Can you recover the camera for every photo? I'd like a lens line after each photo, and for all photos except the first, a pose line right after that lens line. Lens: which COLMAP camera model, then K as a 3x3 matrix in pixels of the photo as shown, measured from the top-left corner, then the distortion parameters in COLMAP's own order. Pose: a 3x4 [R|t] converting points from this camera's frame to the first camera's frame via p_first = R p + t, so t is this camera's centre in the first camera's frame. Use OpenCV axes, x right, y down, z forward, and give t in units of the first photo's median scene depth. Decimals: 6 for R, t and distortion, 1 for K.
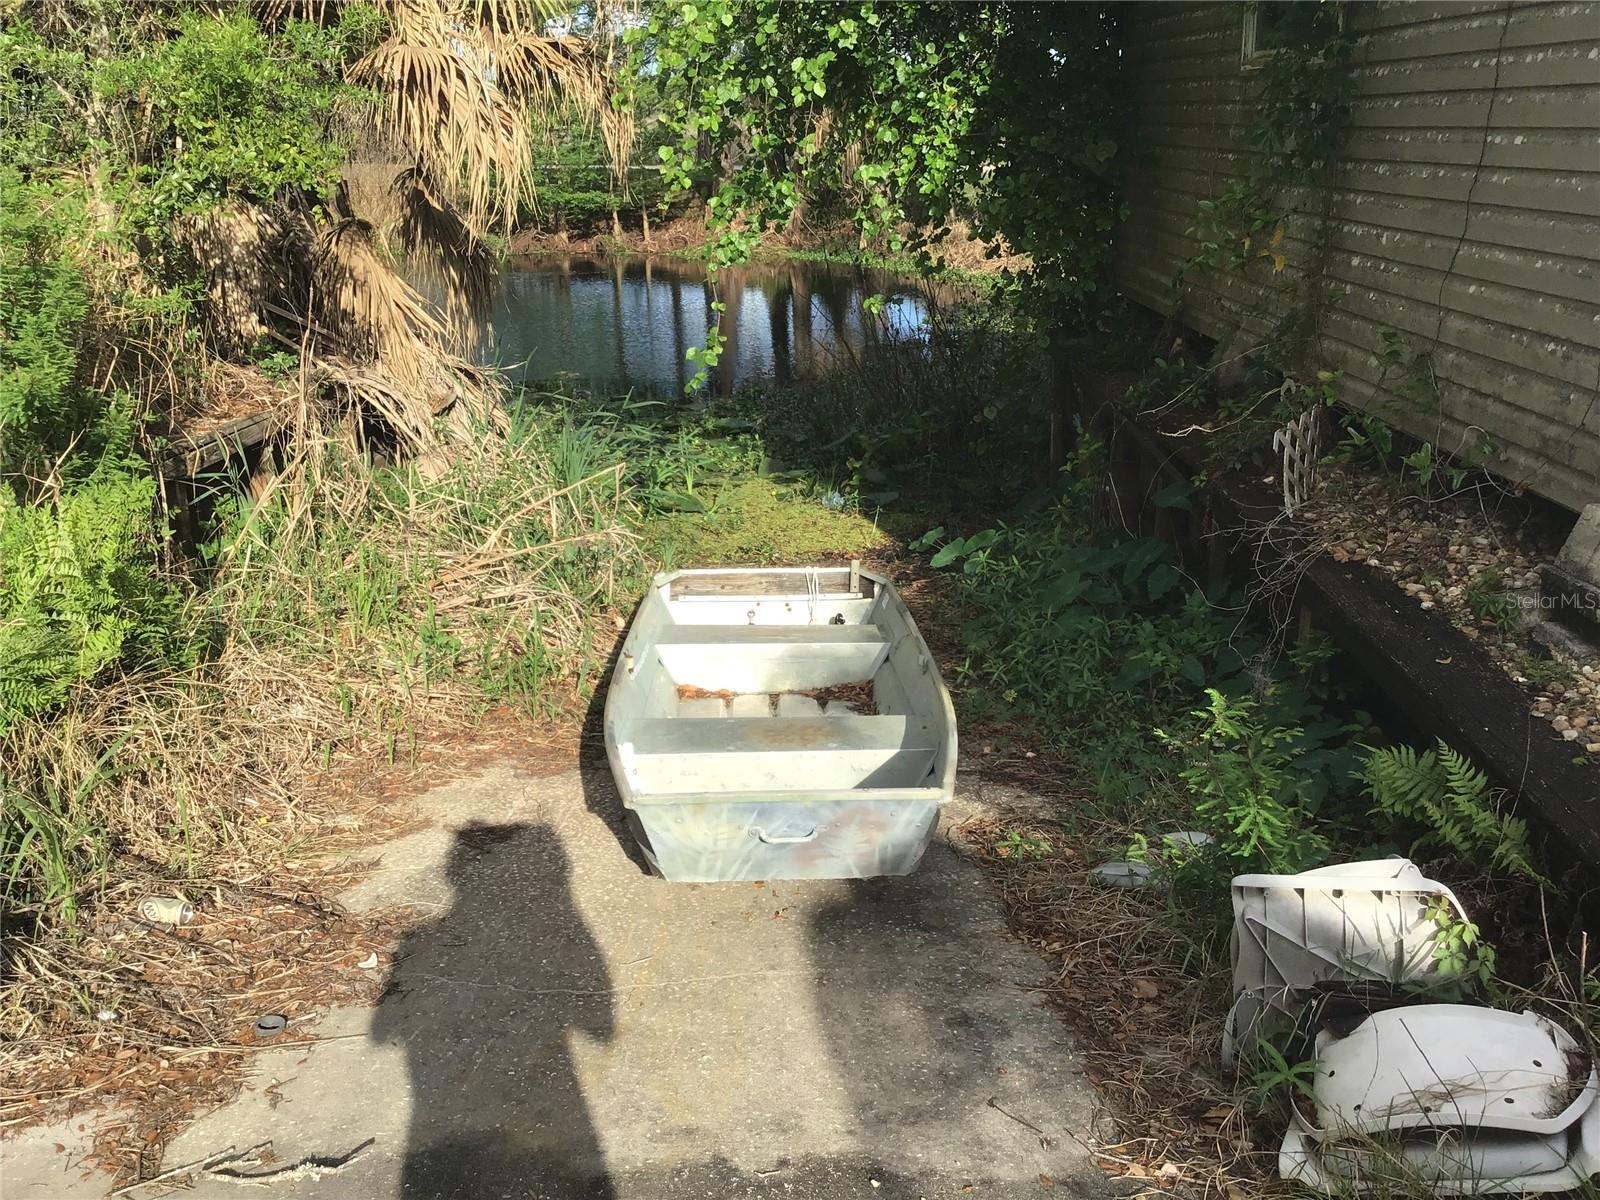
lens RADIAL K [[1448.5, 0, 791.5], [0, 1448.5, 588.3], [0, 0, 1]] dist [0.093027, -0.162659]
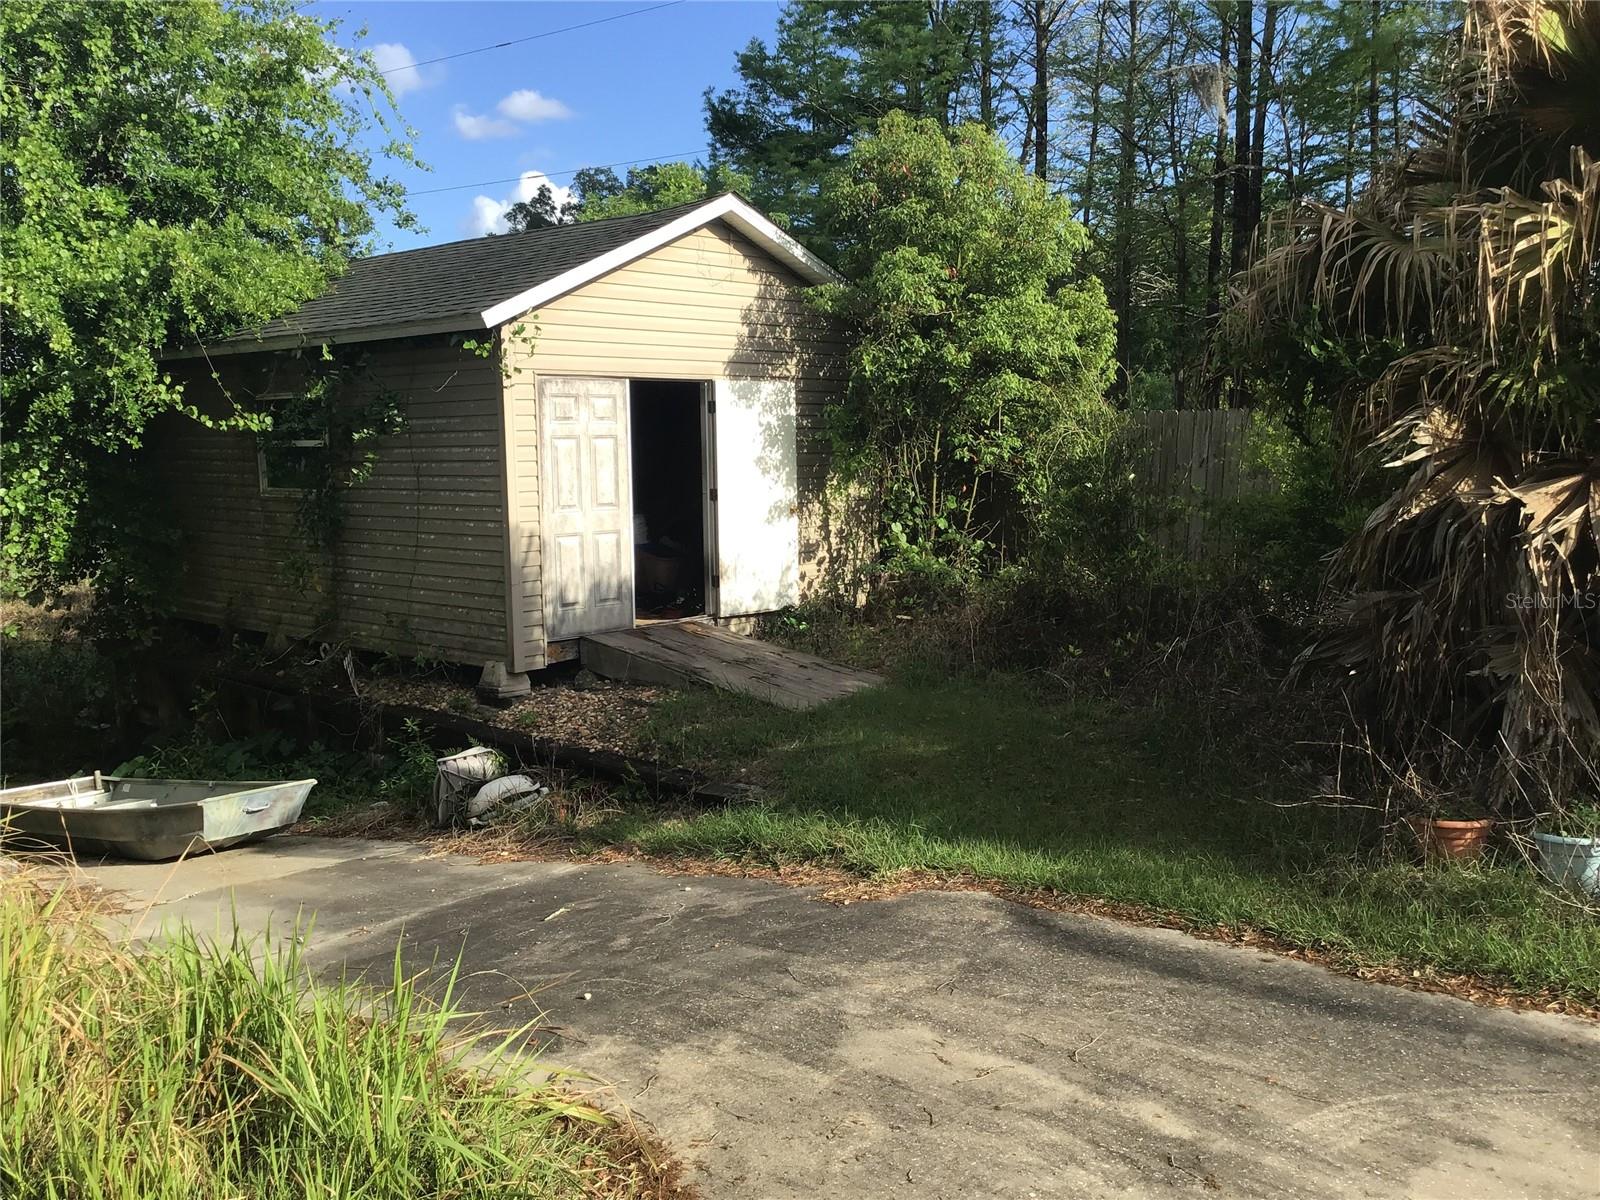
lens RADIAL K [[1448.5, 0, 796.1], [0, 1448.5, 598.4], [0, 0, 1]] dist [0.093027, -0.162659]
pose [[0.691146, -0.065328, 0.719756, -0.765235], [0.218768, 0.968094, -0.122204, 0.216329], [-0.688809, 0.241920, 0.683387, -0.986668]]
